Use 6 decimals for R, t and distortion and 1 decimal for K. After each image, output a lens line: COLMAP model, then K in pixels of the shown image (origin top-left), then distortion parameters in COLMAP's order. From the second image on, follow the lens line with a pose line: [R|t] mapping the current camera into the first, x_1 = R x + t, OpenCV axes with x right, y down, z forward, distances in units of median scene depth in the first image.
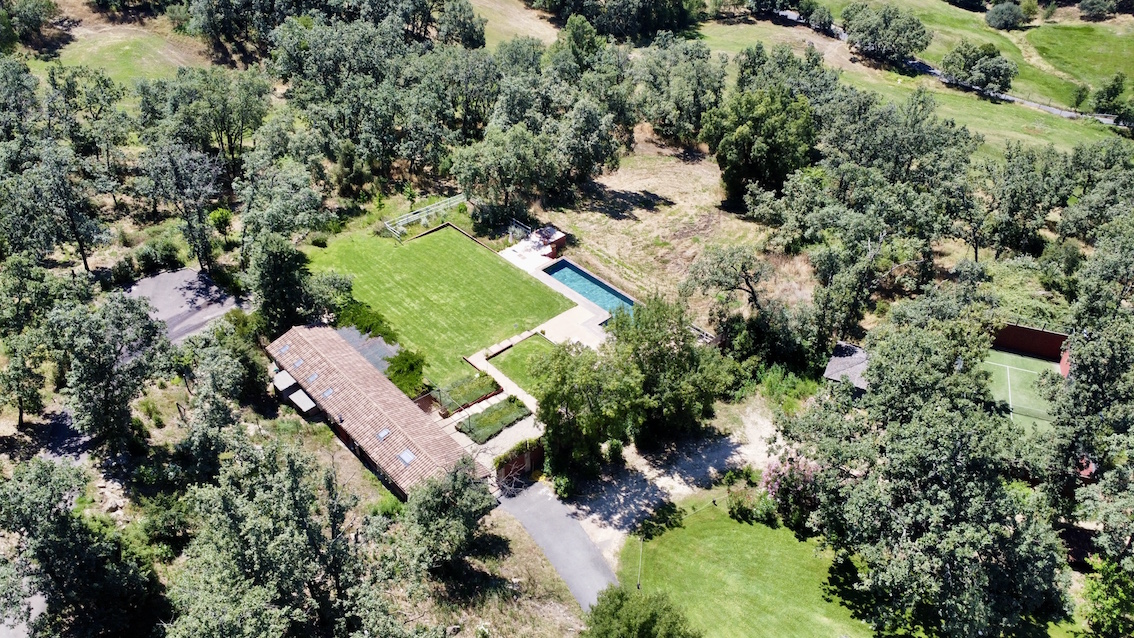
lens RADIAL K [[860.3, 0, 560.9], [0, 860.3, 317.0], [0, 0, 1]] dist [-0.002786, -0.002114]
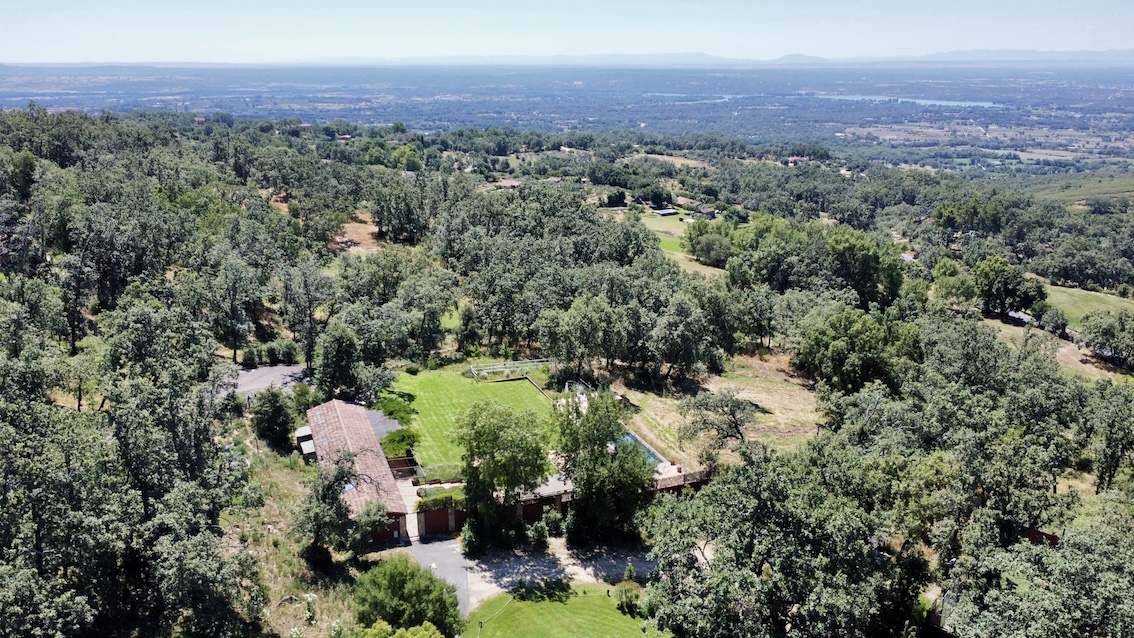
lens RADIAL K [[860.3, 0, 560.9], [0, 860.3, 322.1], [0, 0, 1]] dist [-0.002786, -0.002114]
pose [[0.934007, 0.101851, -0.342429, 0.312929], [-0.214587, 0.926270, -0.309800, 0.177336], [0.285629, 0.362836, 0.886999, -0.001358]]
